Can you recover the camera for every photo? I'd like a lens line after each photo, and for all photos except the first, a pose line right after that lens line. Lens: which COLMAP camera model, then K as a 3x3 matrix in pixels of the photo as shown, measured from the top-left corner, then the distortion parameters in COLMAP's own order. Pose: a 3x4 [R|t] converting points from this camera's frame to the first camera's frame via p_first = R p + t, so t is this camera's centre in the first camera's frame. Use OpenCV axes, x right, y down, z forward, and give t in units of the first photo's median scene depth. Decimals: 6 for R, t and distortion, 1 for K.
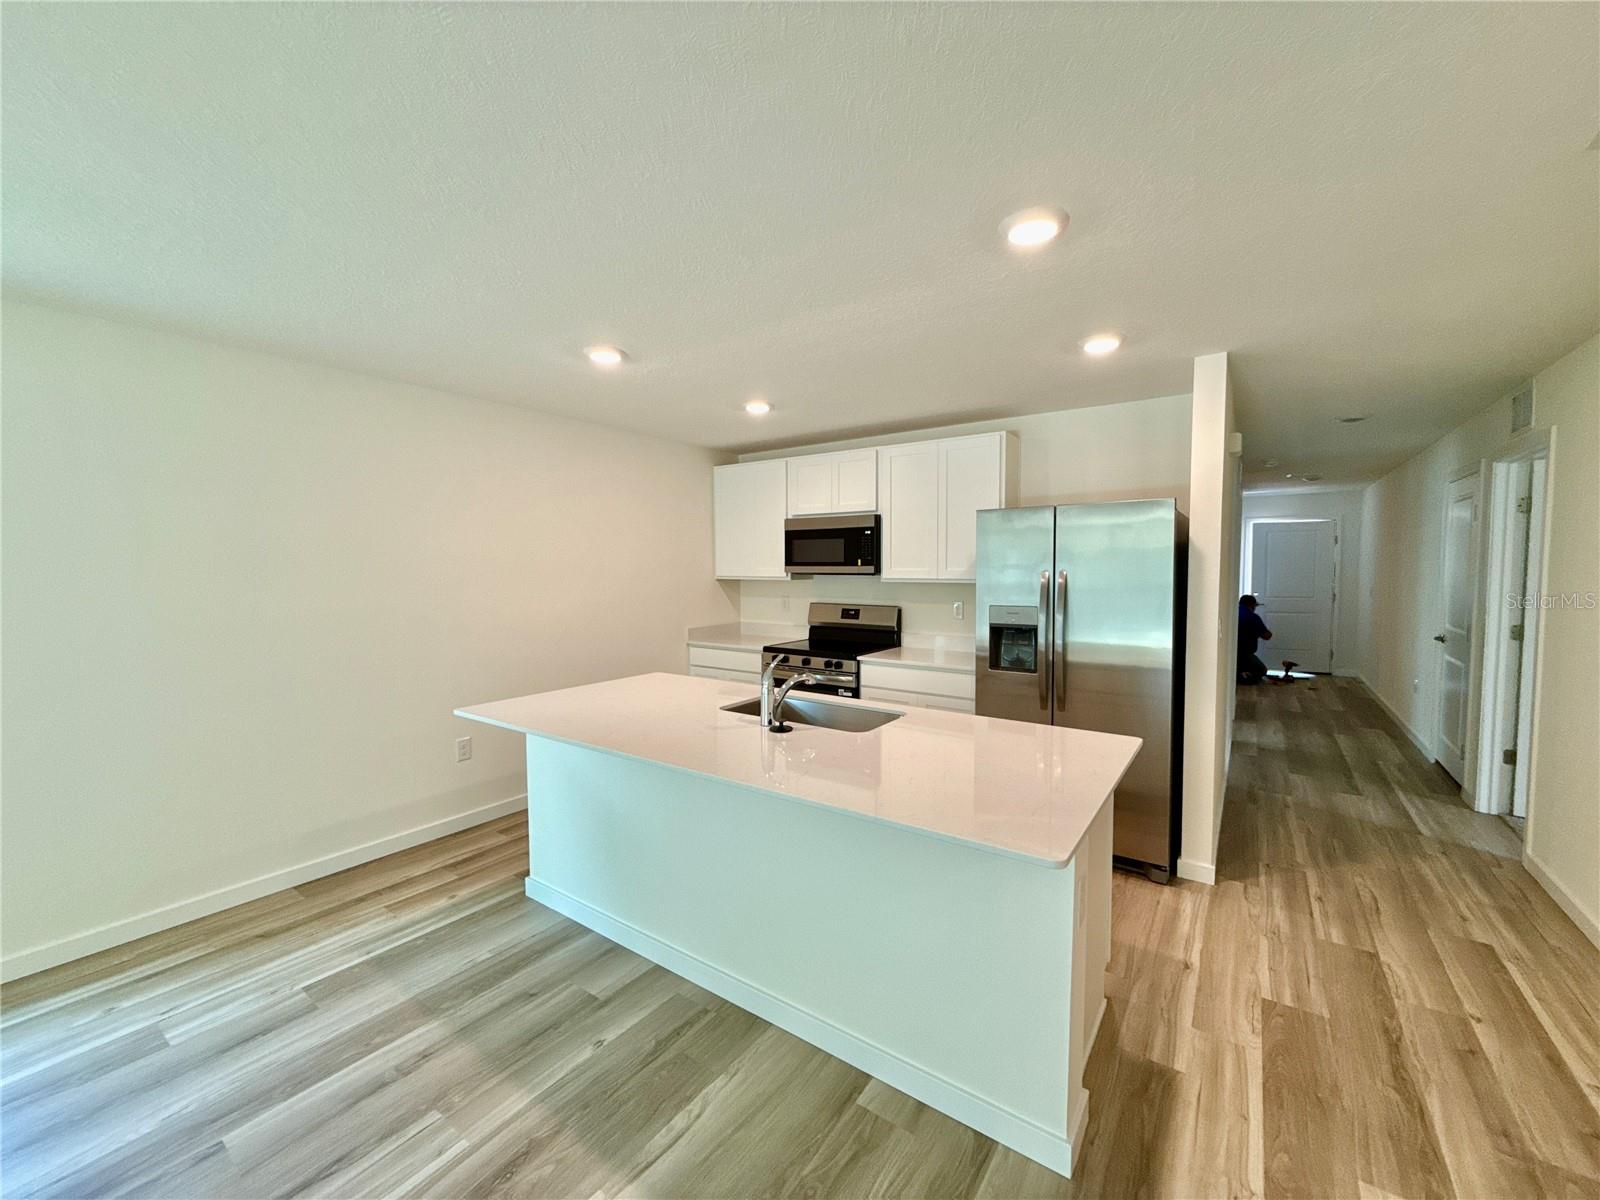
lens RADIAL K [[634.7, 0, 800.0], [0, 634.7, 600.0], [0, 0, 1]] dist [0.000619, -0.000522]
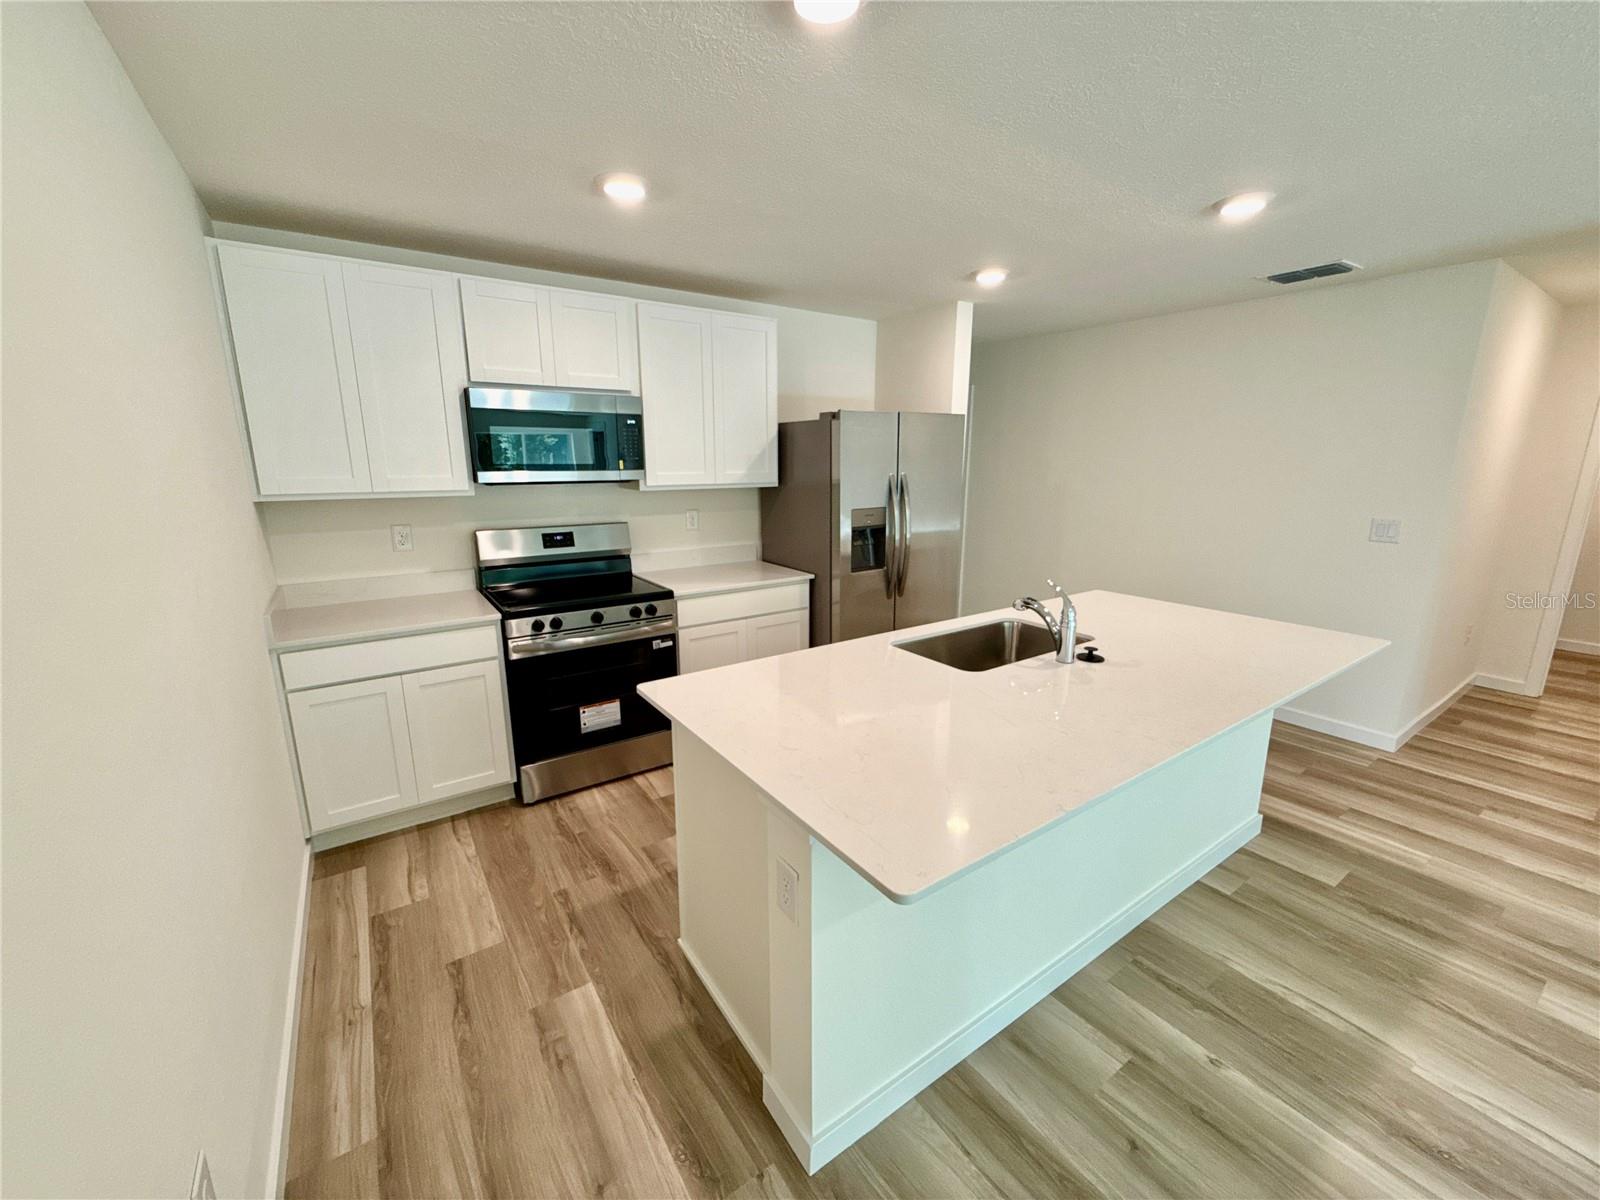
lens RADIAL K [[642.1, 0, 794.6], [0, 642.1, 600.4], [0, 0, 1]] dist [0.001271, 0.000329]
pose [[0.346594, -0.204070, 0.915548, -0.749184], [0.049120, 0.978657, 0.199542, -0.062906], [-0.936728, -0.024189, 0.349221, 0.796716]]
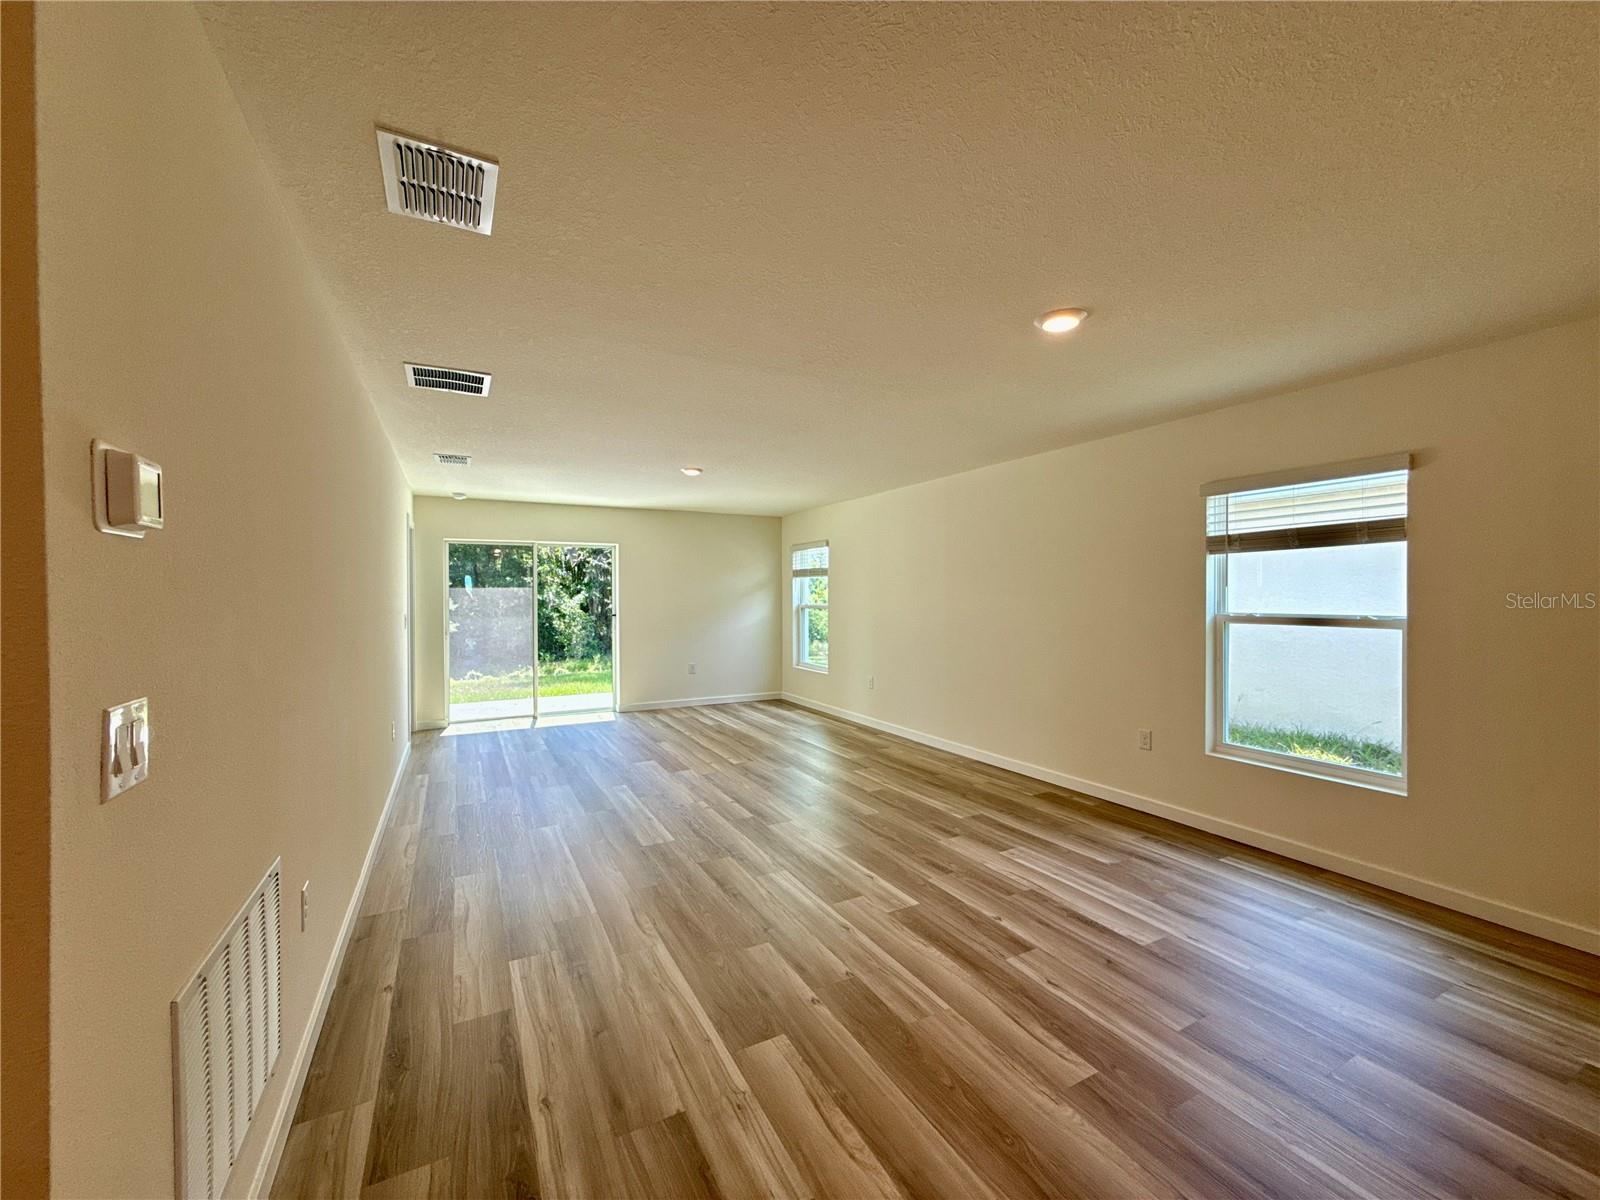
lens RADIAL K [[640.3, 0, 800.5], [0, 640.3, 604.1], [0, 0, 1]] dist [0.000008, -0.000165]
pose [[-0.443565, 0.018280, -0.896056, 0.300589], [-0.040516, 0.998361, 0.040424, 0.013324], [0.895326, 0.054235, -0.442098, 0.302240]]
